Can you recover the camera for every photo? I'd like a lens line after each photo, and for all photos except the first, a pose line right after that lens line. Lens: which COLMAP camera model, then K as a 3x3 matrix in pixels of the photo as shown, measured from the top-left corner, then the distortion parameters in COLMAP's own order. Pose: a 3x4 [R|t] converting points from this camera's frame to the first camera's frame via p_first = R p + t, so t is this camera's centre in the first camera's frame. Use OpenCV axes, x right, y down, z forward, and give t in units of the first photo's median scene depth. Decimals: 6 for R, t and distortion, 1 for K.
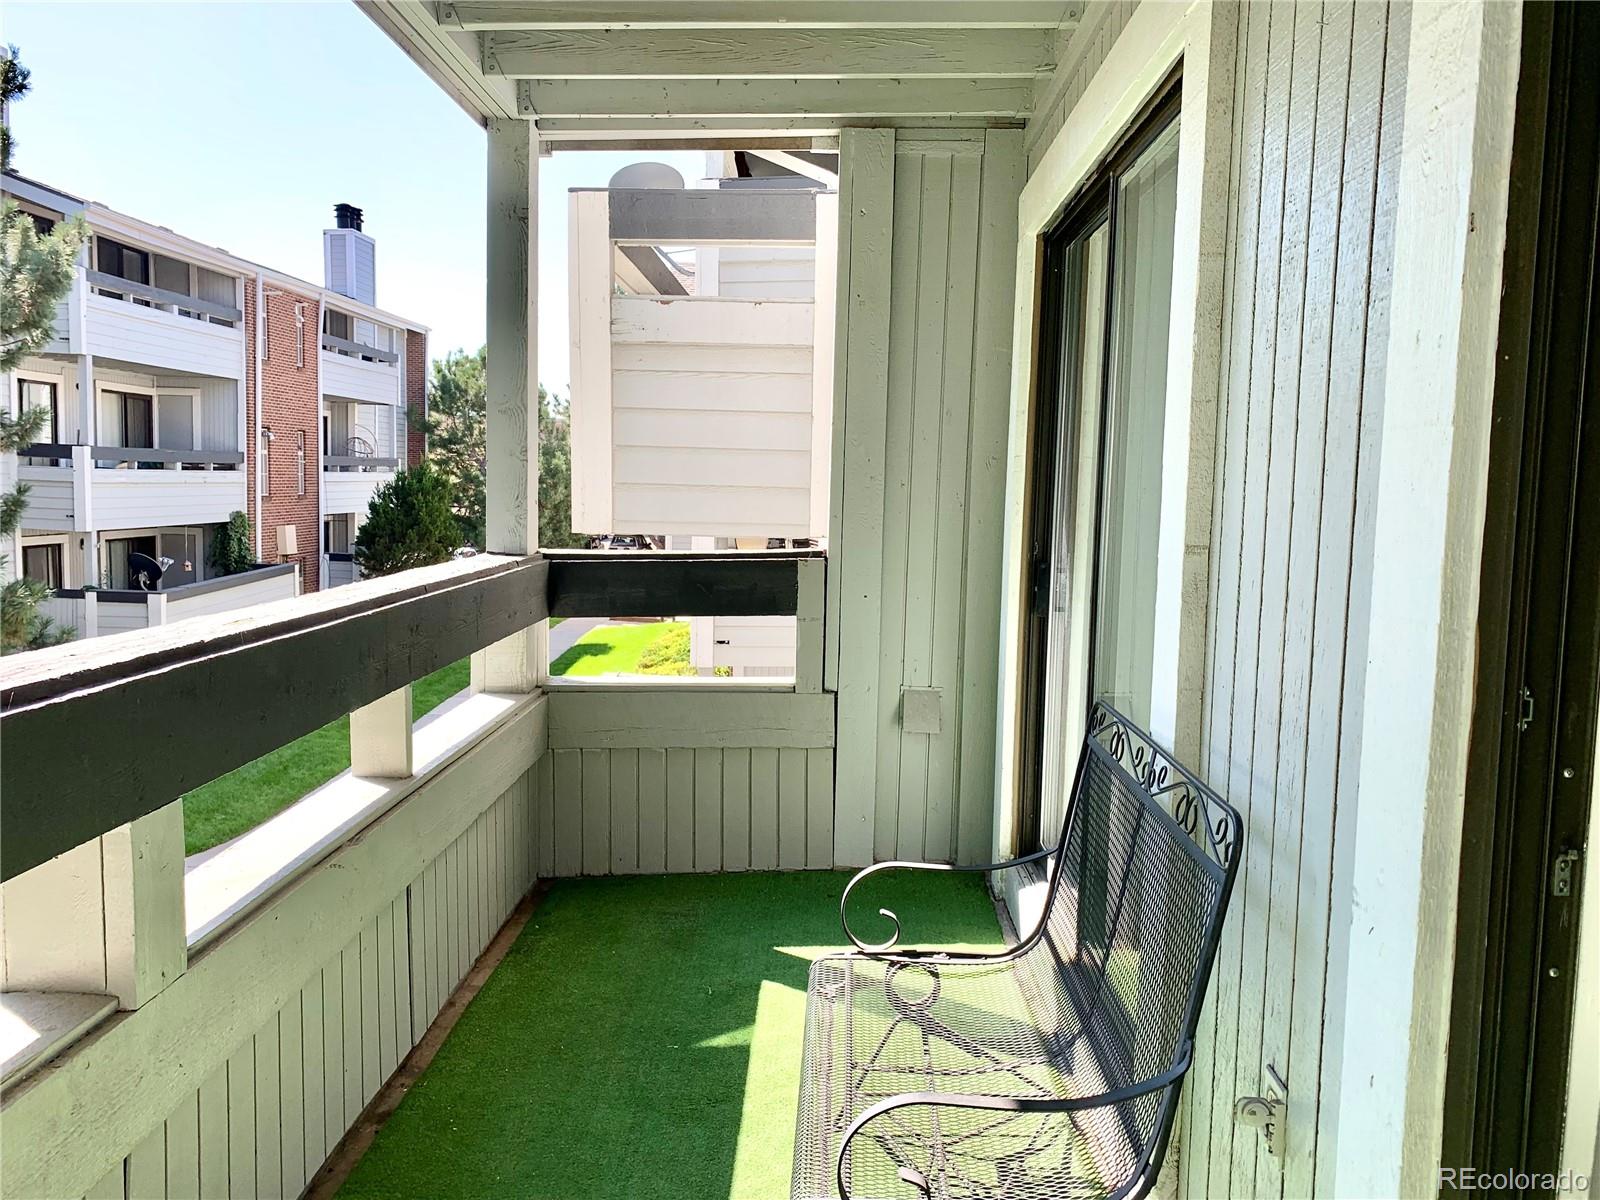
lens RADIAL K [[1225.7, 0, 800.0], [0, 1225.7, 600.0], [0, 0, 1]] dist [0.001380, -0.001004]
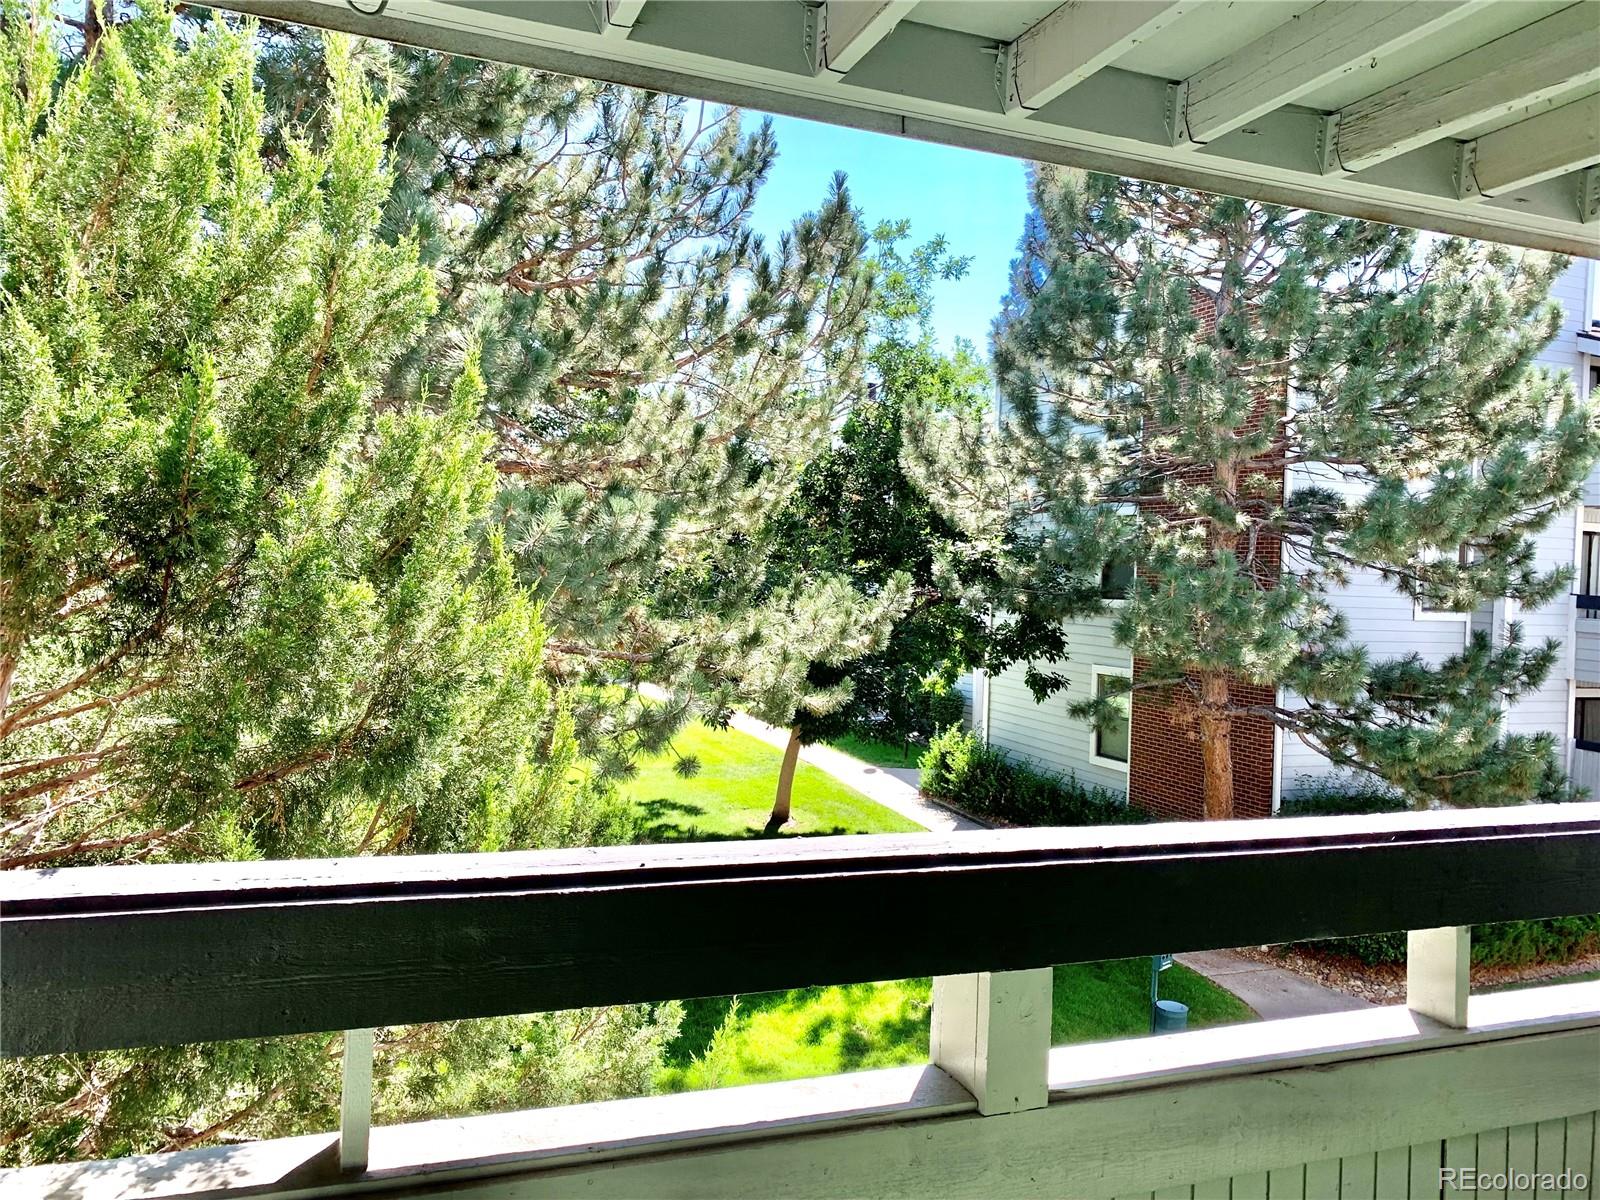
lens RADIAL K [[1234.4, 0, 817.6], [0, 1234.4, 595.9], [0, 0, 1]] dist [0.052783, -0.059151]
pose [[0.398464, 0.009370, -0.917136, 0.353904], [-0.116435, 0.992374, -0.040448, -0.085588], [0.909763, 0.122904, 0.396516, 0.142314]]
